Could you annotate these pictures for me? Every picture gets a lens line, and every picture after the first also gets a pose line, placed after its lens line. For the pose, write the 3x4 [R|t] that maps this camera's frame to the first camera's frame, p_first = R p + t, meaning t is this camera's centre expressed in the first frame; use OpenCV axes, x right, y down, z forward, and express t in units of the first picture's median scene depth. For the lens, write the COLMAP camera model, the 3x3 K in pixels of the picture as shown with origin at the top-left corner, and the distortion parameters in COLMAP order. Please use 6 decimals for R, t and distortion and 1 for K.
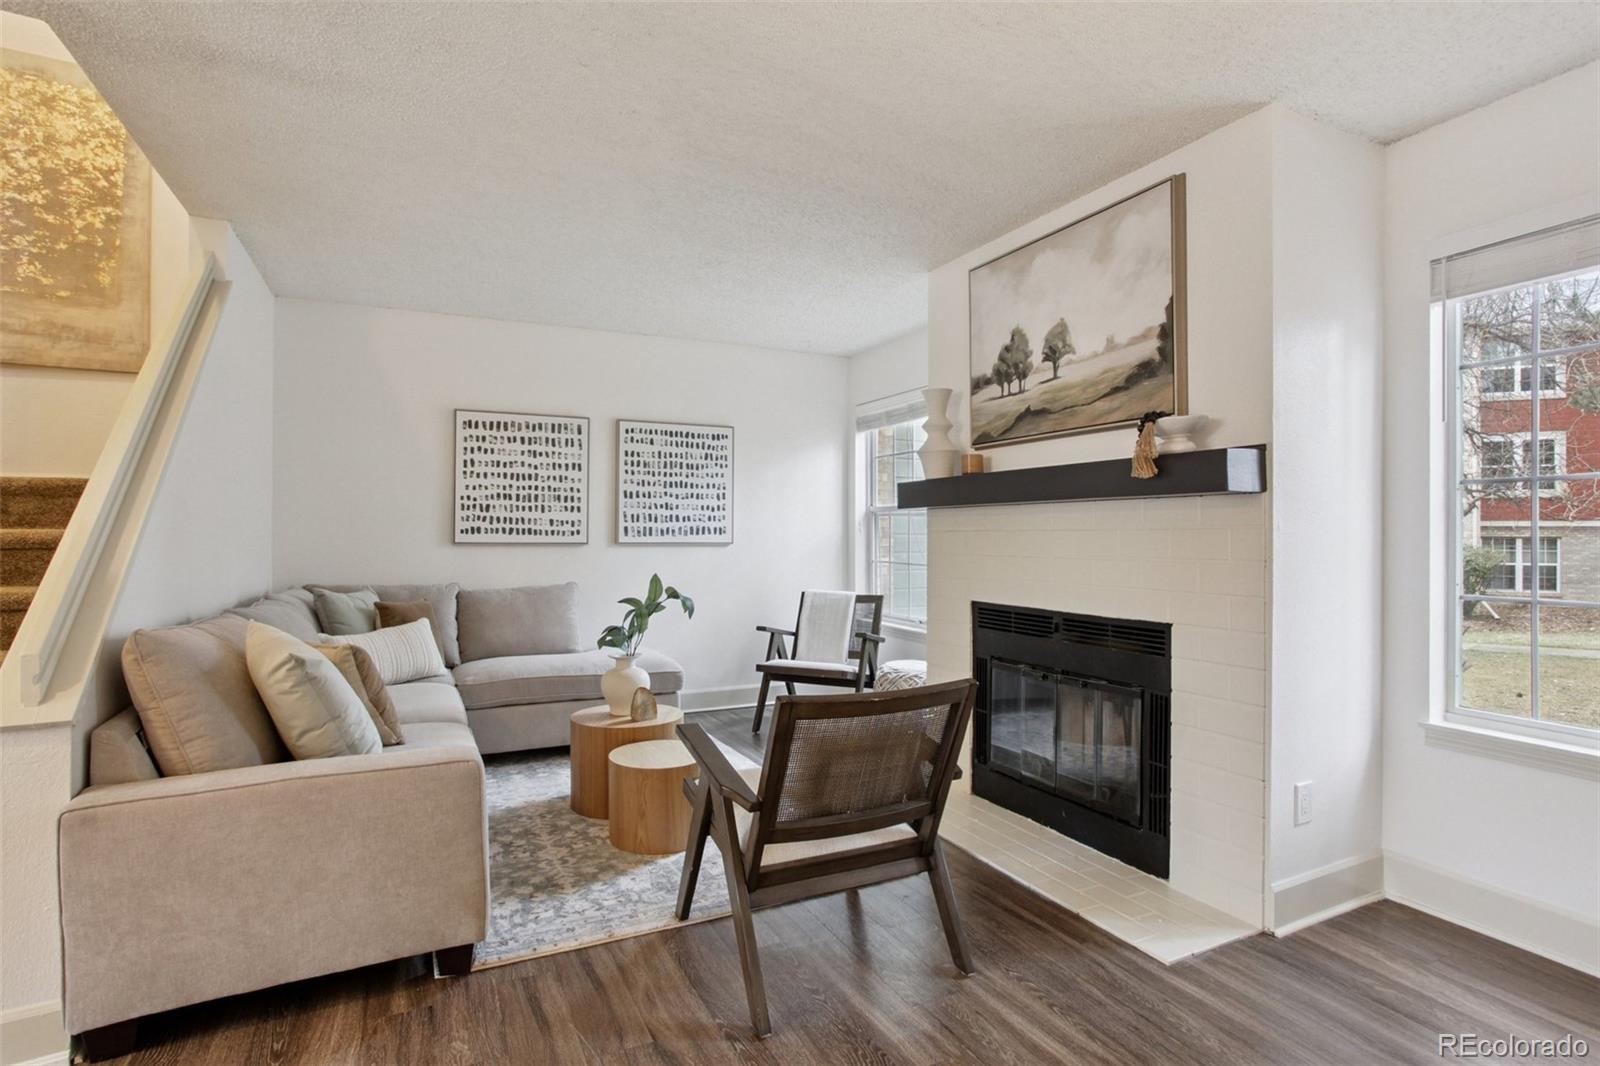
lens RADIAL K [[791.4, 0, 762.1], [0, 791.4, 530.5], [0, 0, 1]] dist [-0.066084, 0.031137]
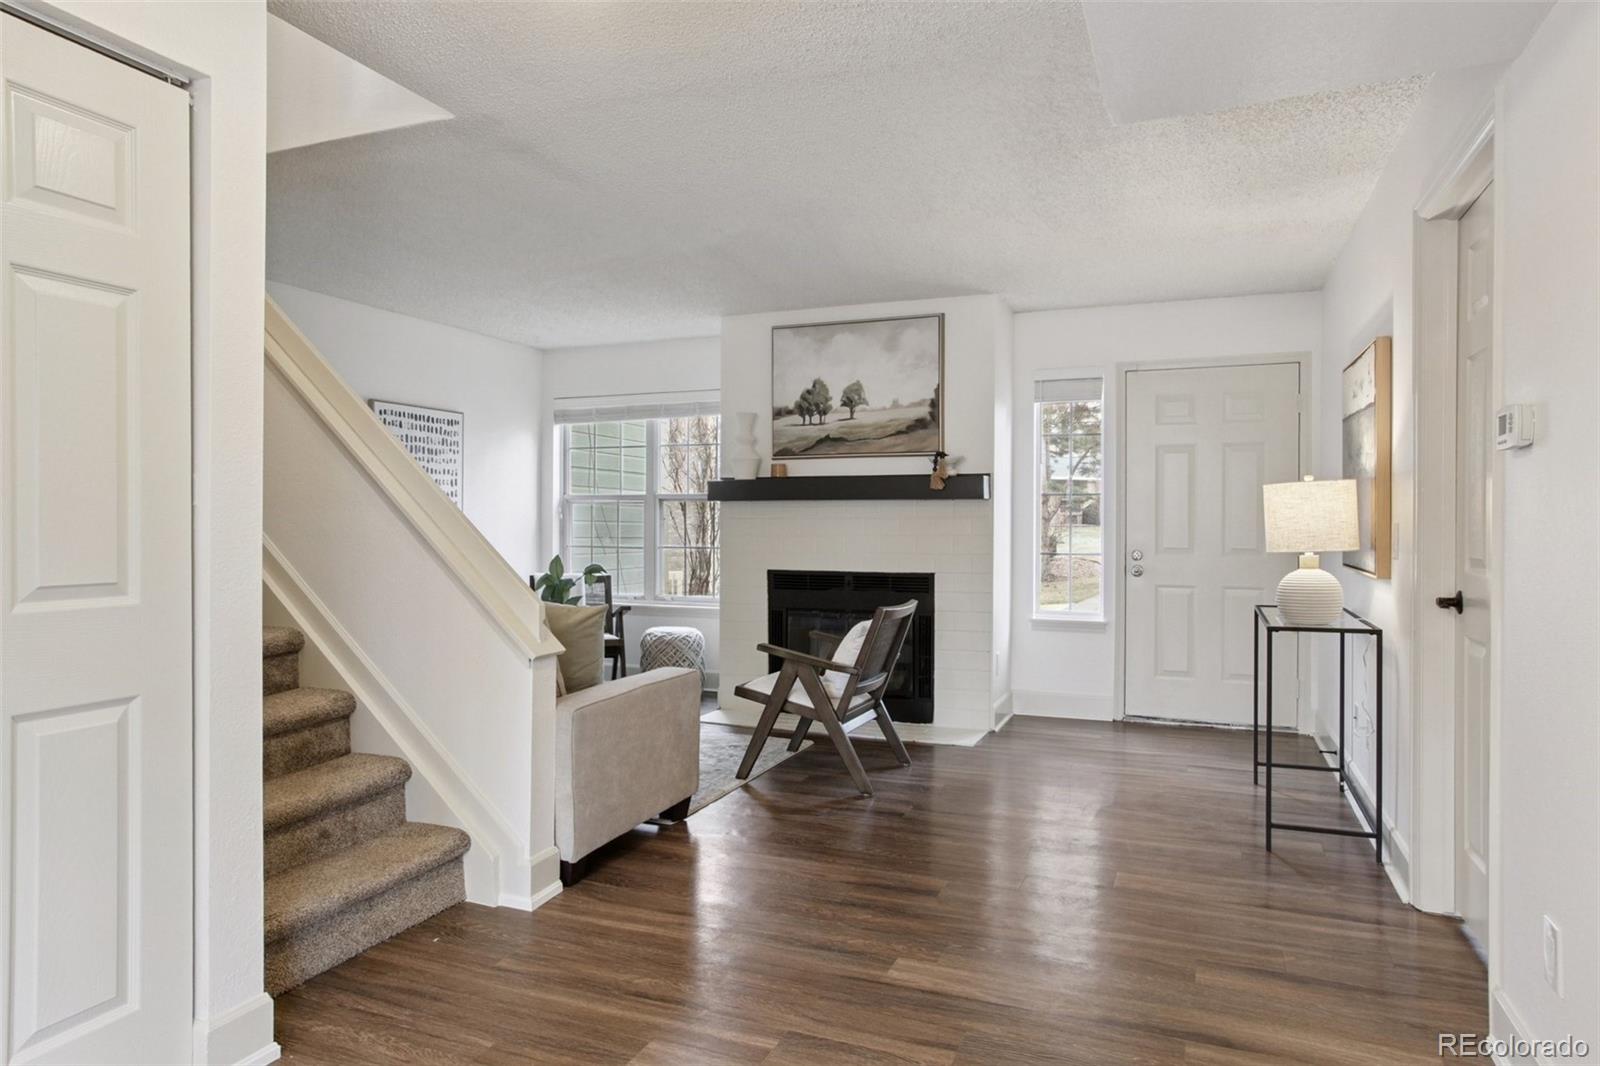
lens RADIAL K [[989.8, 0, 799.3], [0, 989.8, 520.1], [0, 0, 1]] dist [-0.013325, 0.000981]
pose [[0.718296, -0.001811, 0.695735, -0.674022], [-0.001310, 0.999991, 0.003957, -0.002689], [-0.695736, -0.003754, 0.718287, -0.204839]]
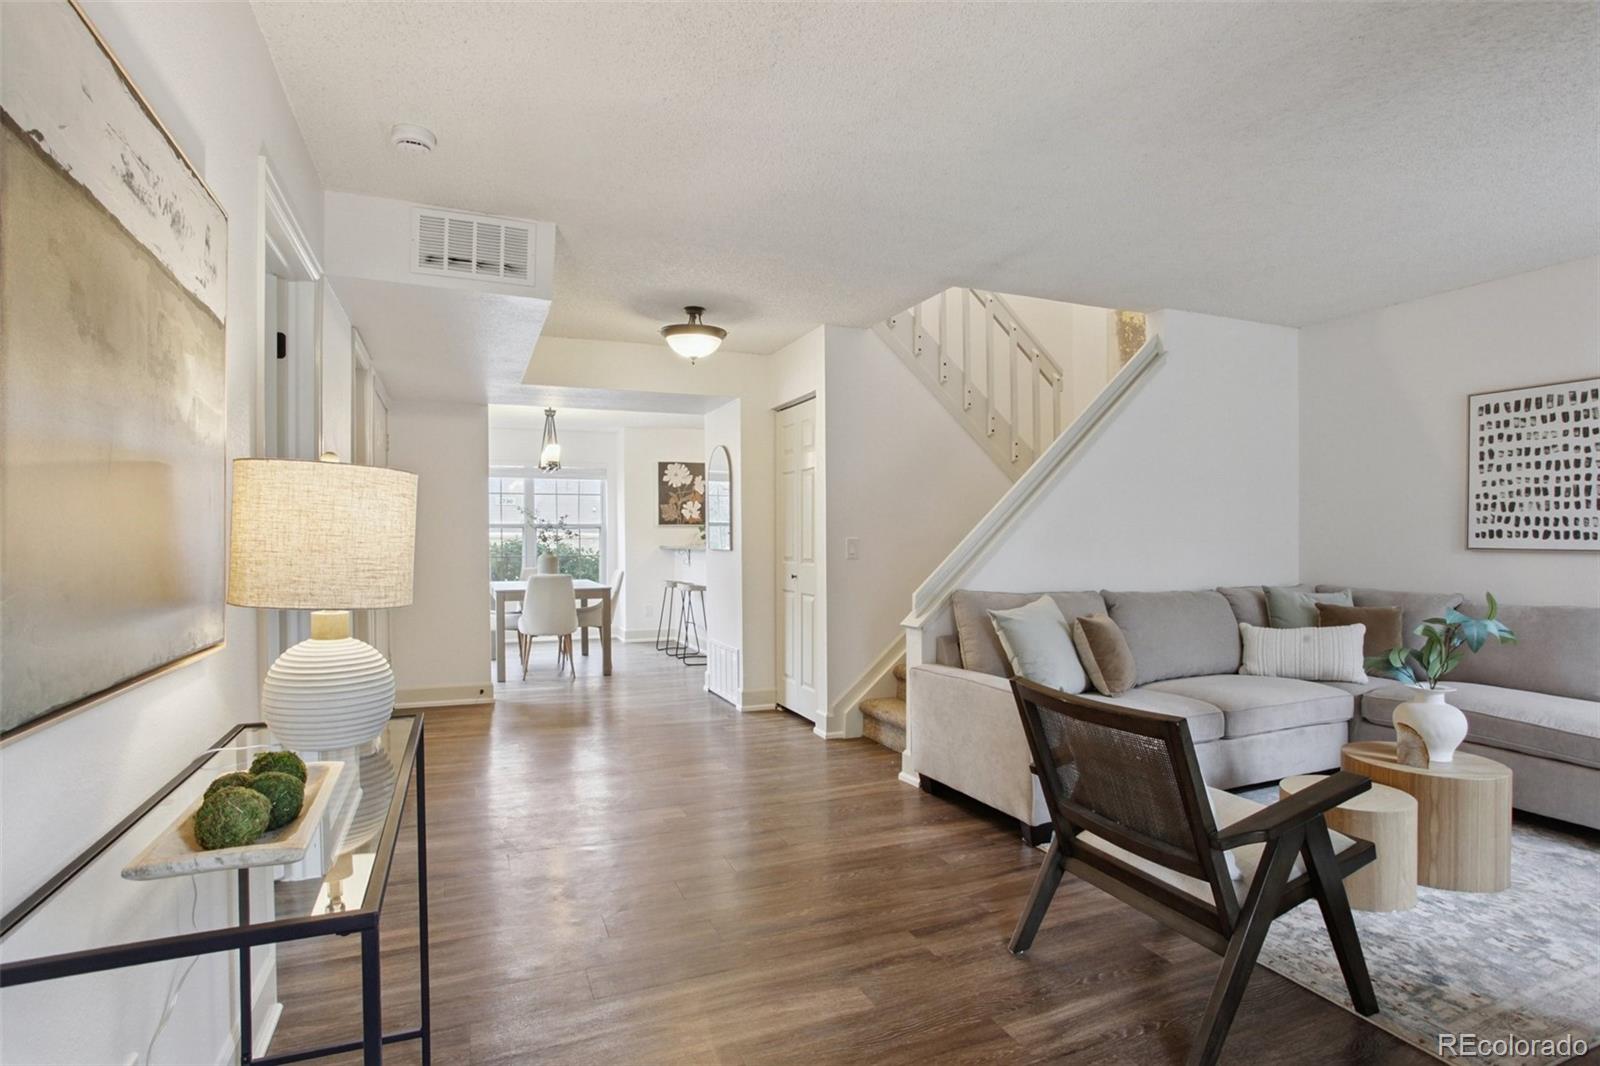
lens RADIAL K [[764.7, 0, 790.4], [0, 764.7, 542.0], [0, 0, 1]] dist [-0.002979, -0.000028]
pose [[-0.025458, 0.009492, -0.999631, 0.478818], [0.010171, 0.999906, 0.009235, -0.006856], [0.999624, -0.009932, -0.025552, 0.266065]]
